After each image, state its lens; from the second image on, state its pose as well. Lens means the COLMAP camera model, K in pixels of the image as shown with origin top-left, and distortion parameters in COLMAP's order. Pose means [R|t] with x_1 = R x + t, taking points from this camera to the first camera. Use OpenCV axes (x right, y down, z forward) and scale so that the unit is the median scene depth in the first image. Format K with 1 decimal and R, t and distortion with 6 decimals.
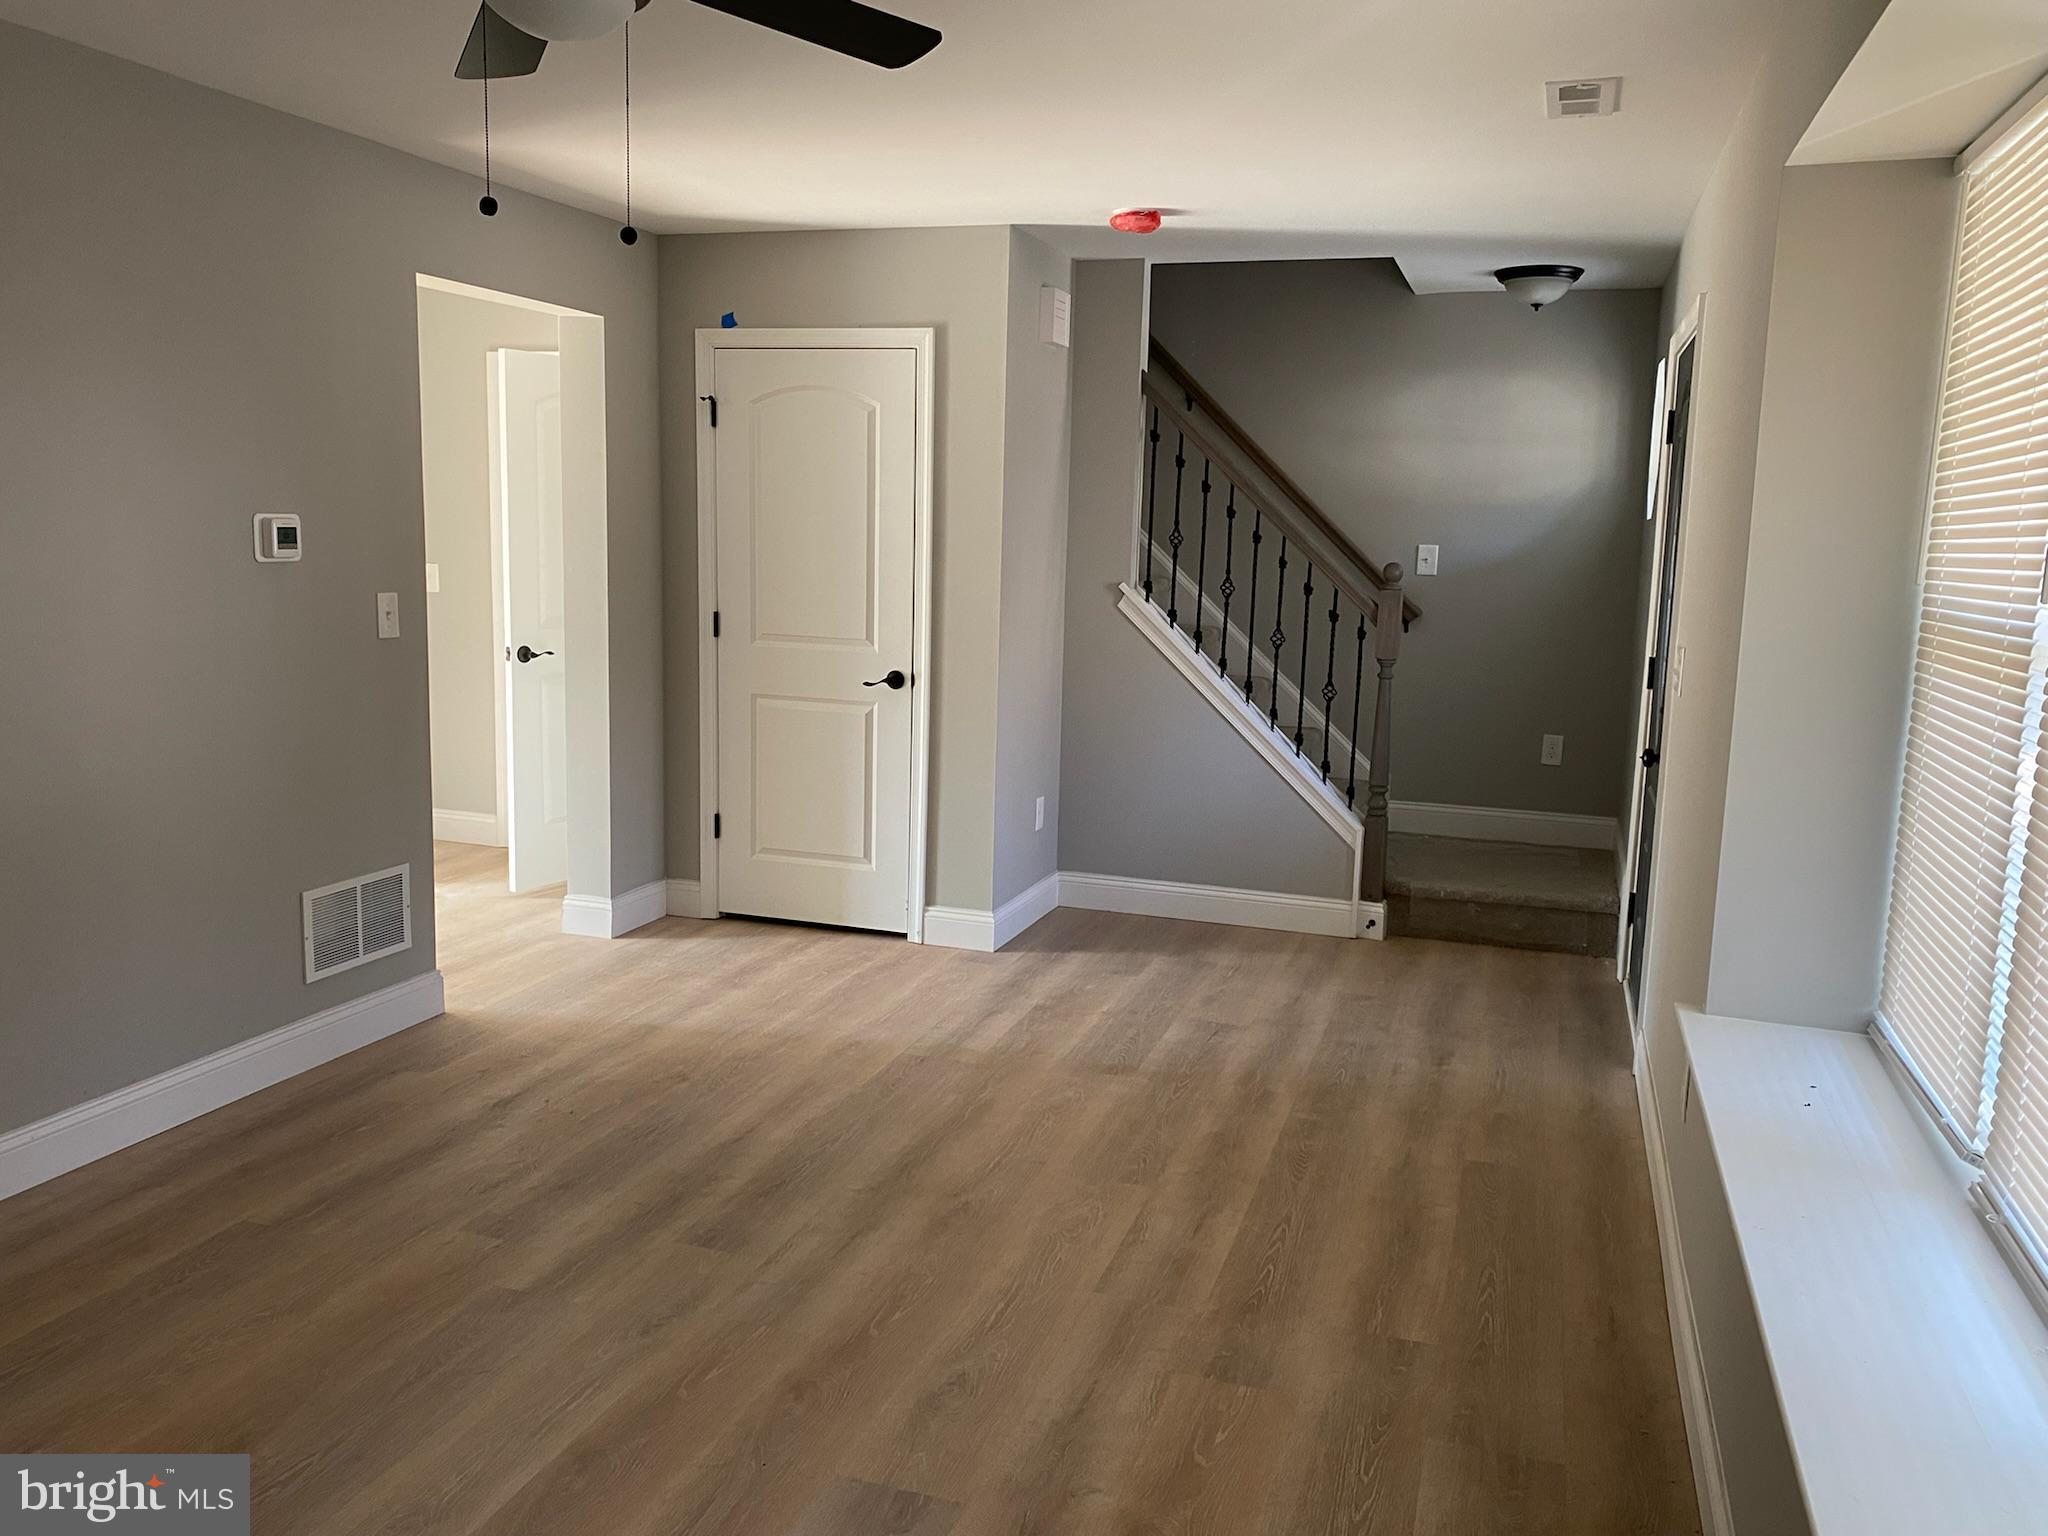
lens RADIAL K [[1576.3, 0, 1025.2], [0, 1576.3, 753.3], [0, 0, 1]] dist [0.147831, -0.216282]
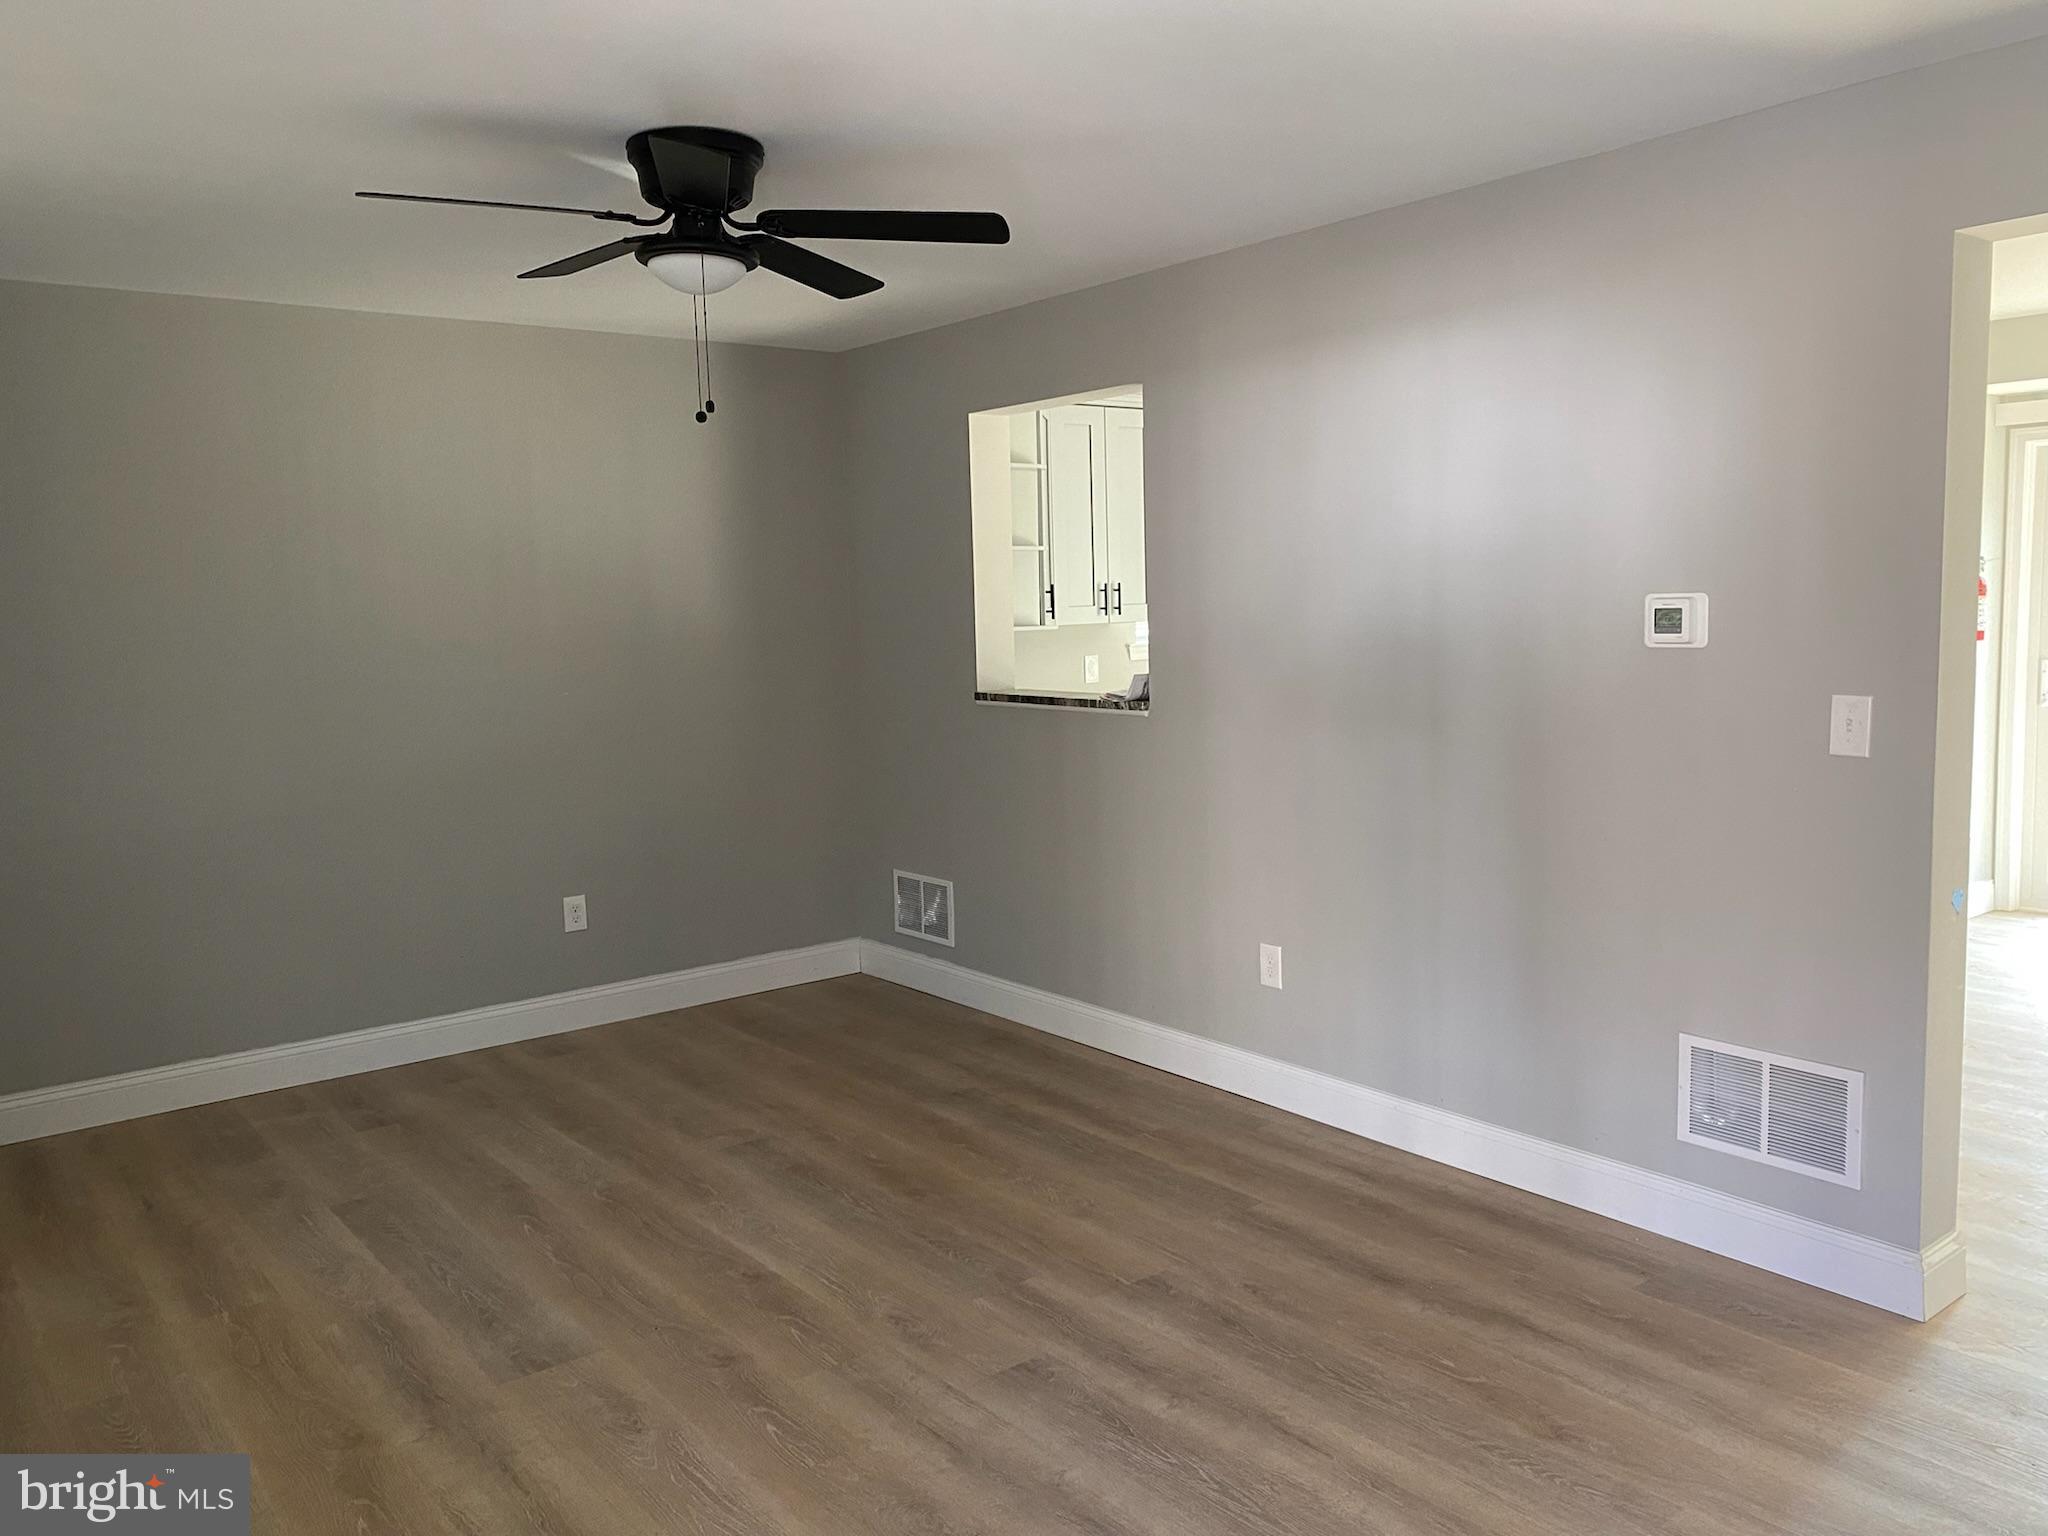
lens RADIAL K [[1560.1, 0, 1044.3], [0, 1560.1, 734.8], [0, 0, 1]] dist [0.006829, 0.004441]
pose [[-0.542352, 0.057675, -0.838169, 0.522478], [-0.118545, 0.982407, 0.144307, -0.184562], [0.831746, 0.177626, -0.525973, 1.379308]]
